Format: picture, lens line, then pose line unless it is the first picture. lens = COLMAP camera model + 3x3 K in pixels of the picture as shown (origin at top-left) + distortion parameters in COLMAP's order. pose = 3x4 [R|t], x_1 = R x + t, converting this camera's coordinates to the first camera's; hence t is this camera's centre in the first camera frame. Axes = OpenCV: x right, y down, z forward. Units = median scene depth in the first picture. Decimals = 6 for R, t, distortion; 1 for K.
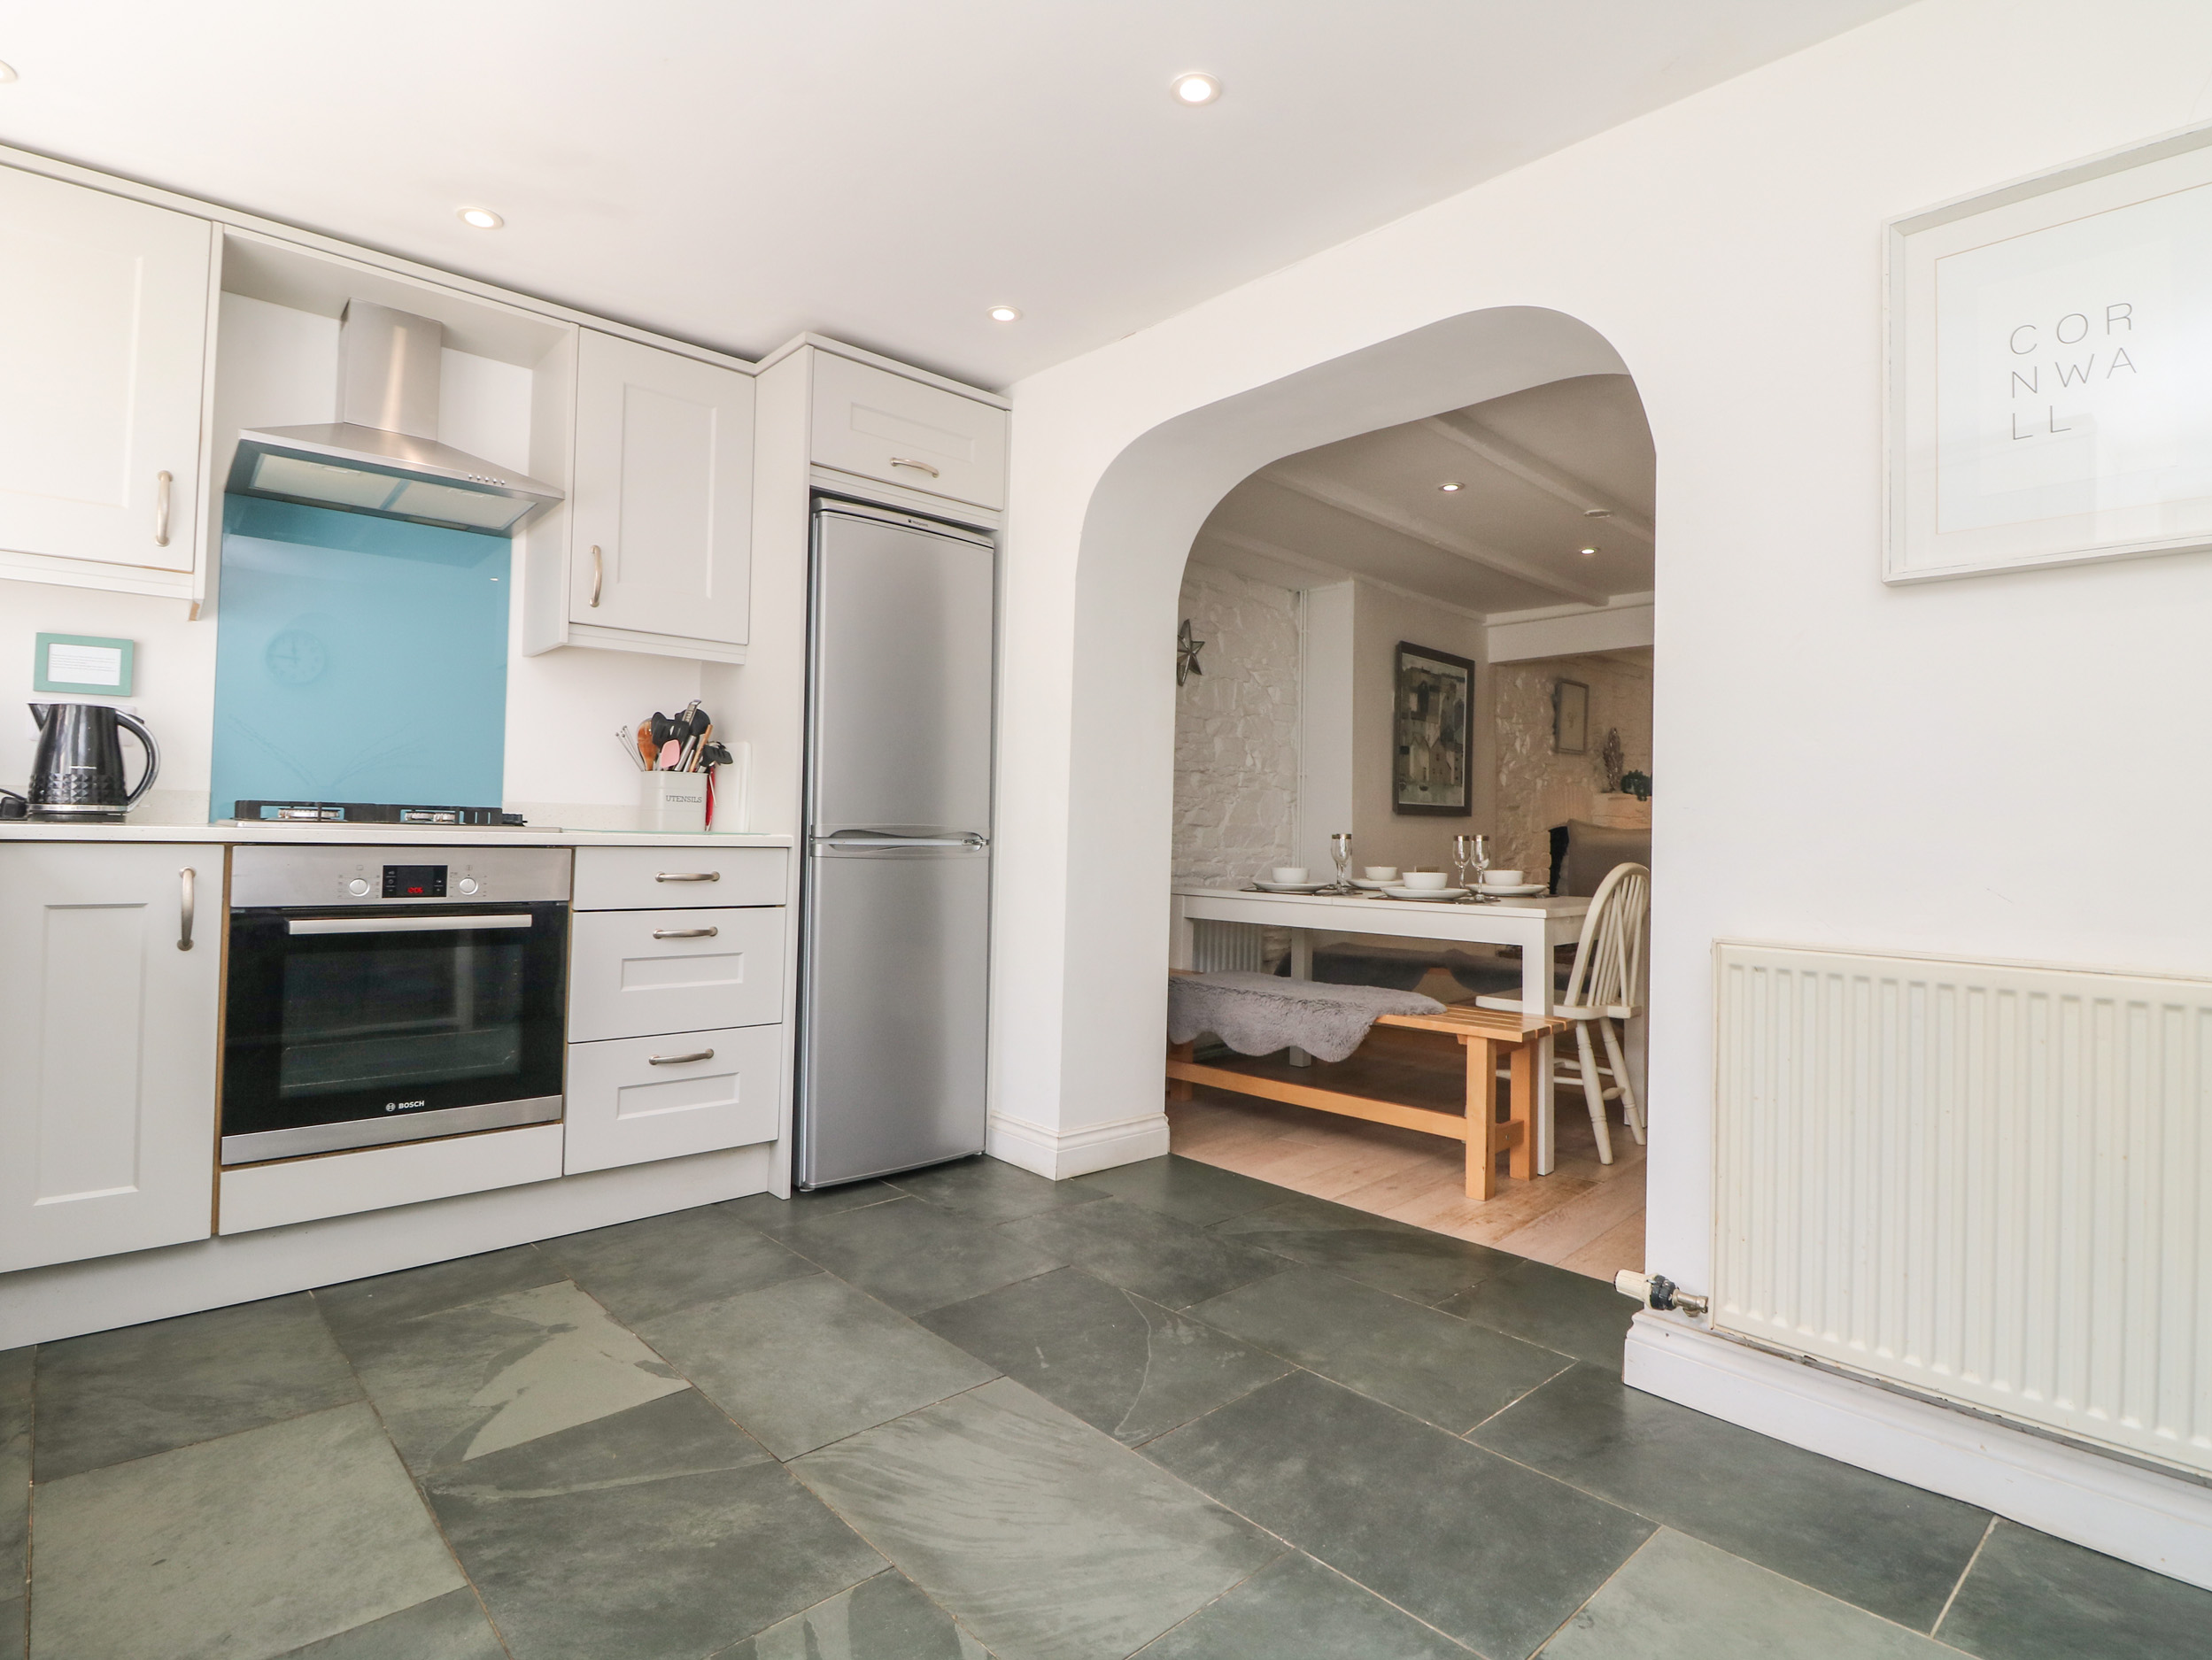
lens RADIAL K [[1144.9, 0, 1110.4], [0, 1144.9, 806.3], [0, 0, 1]] dist [0.004116, -0.017012]
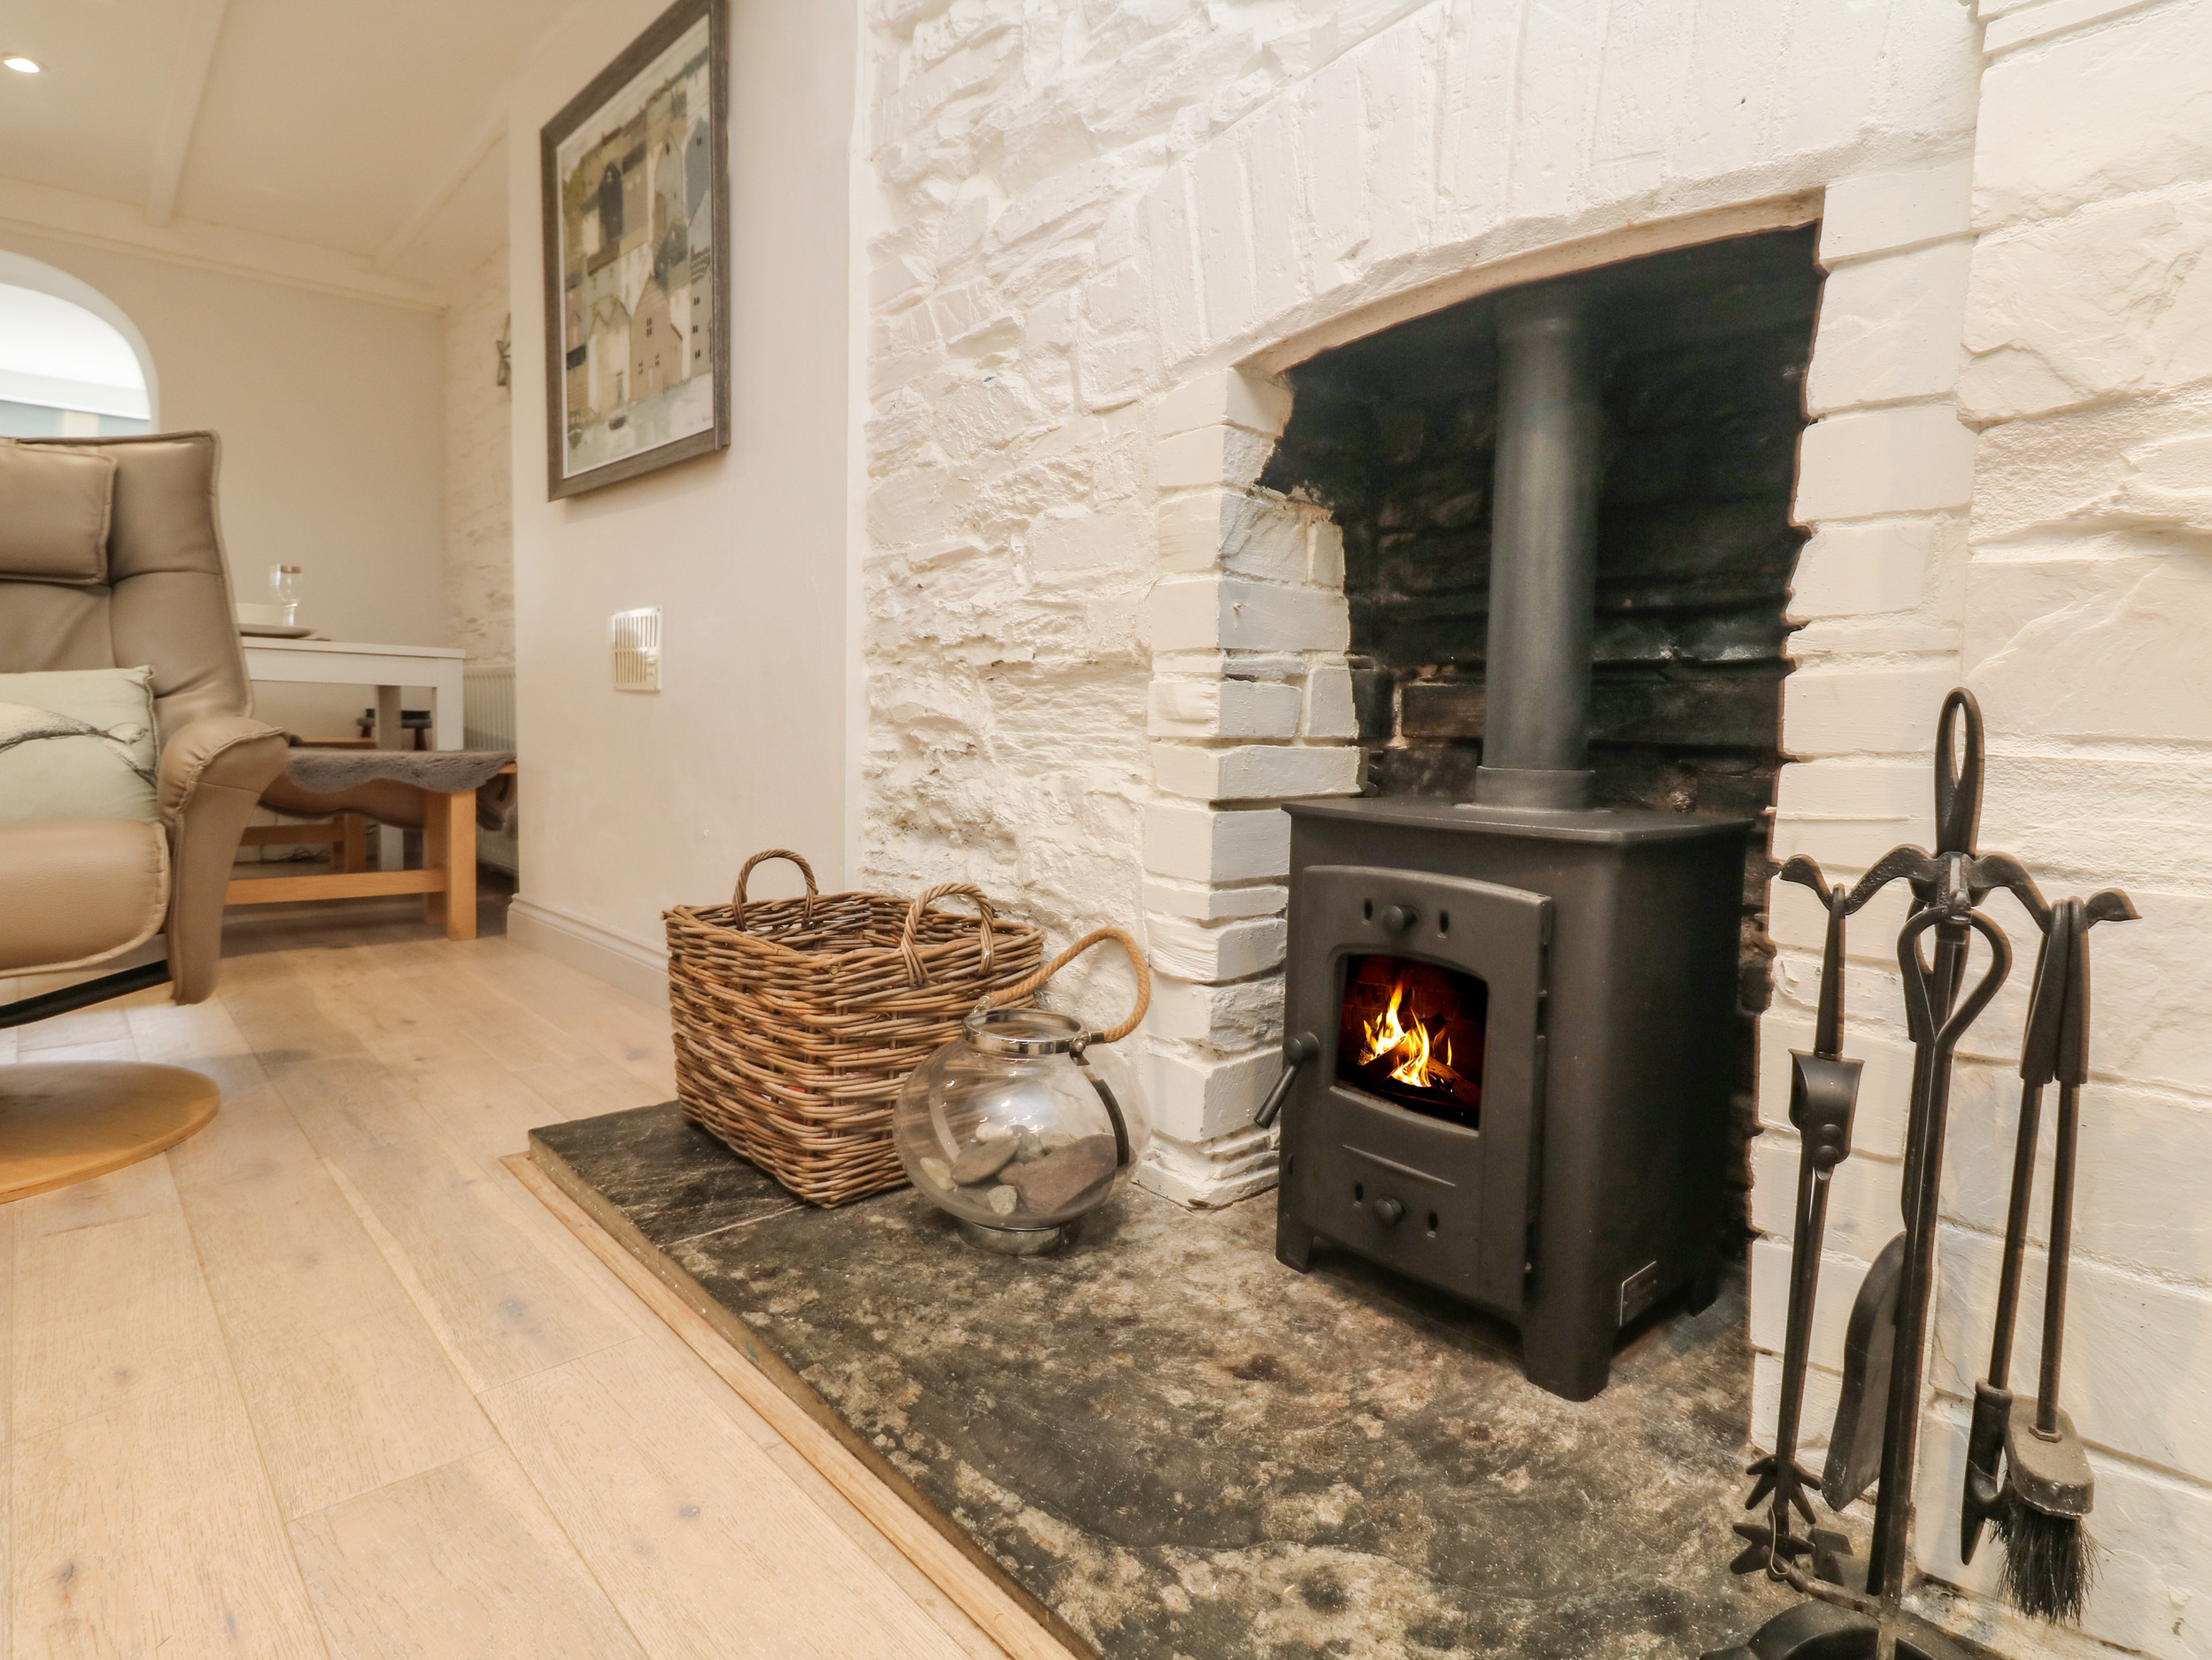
lens RADIAL K [[1144.9, 0, 1110.4], [0, 1144.9, 806.3], [0, 0, 1]] dist [0.004116, -0.017012]
pose [[-0.037496, 0.060371, -0.997472, 1.638705], [-0.005739, 0.998144, 0.060628, 0.232946], [0.999280, 0.007998, -0.037080, 2.814121]]
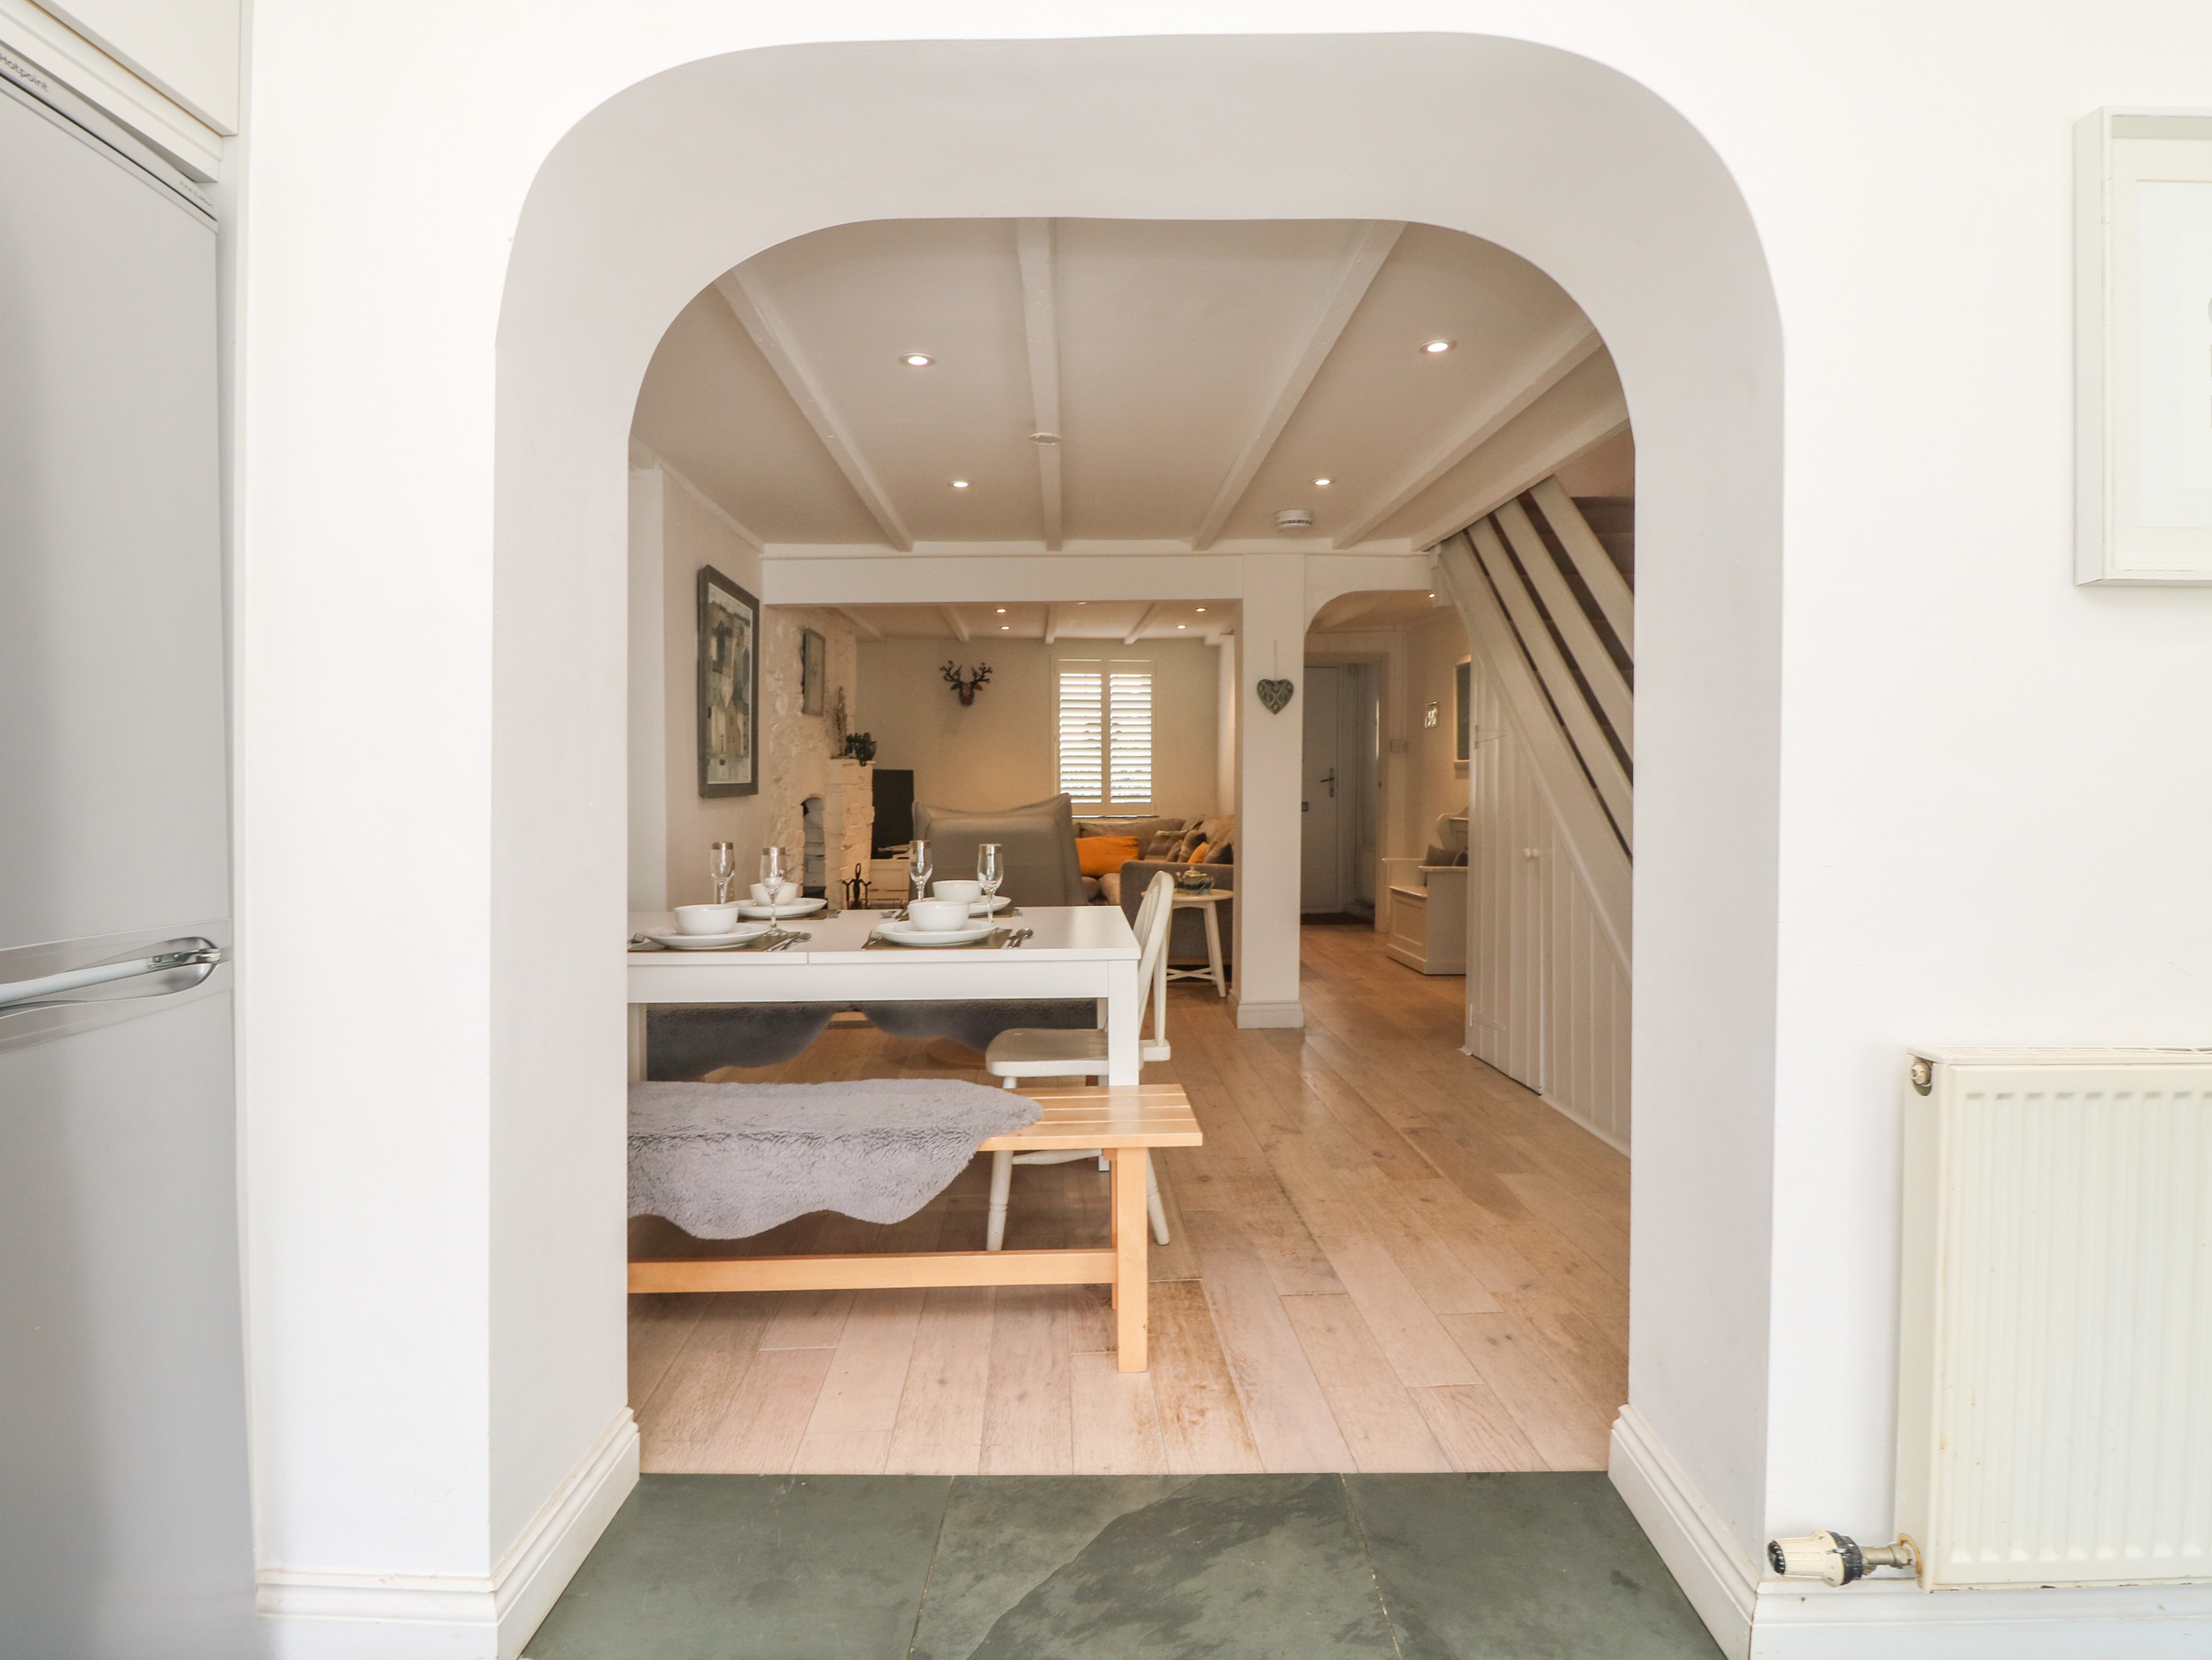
lens RADIAL K [[1144.9, 0, 1110.4], [0, 1144.9, 806.3], [0, 0, 1]] dist [0.004116, -0.017012]
pose [[0.686680, -0.033496, 0.726188, -0.247421], [-0.001763, 0.998858, 0.047740, -0.054365], [-0.726958, -0.034062, 0.685837, 0.668530]]
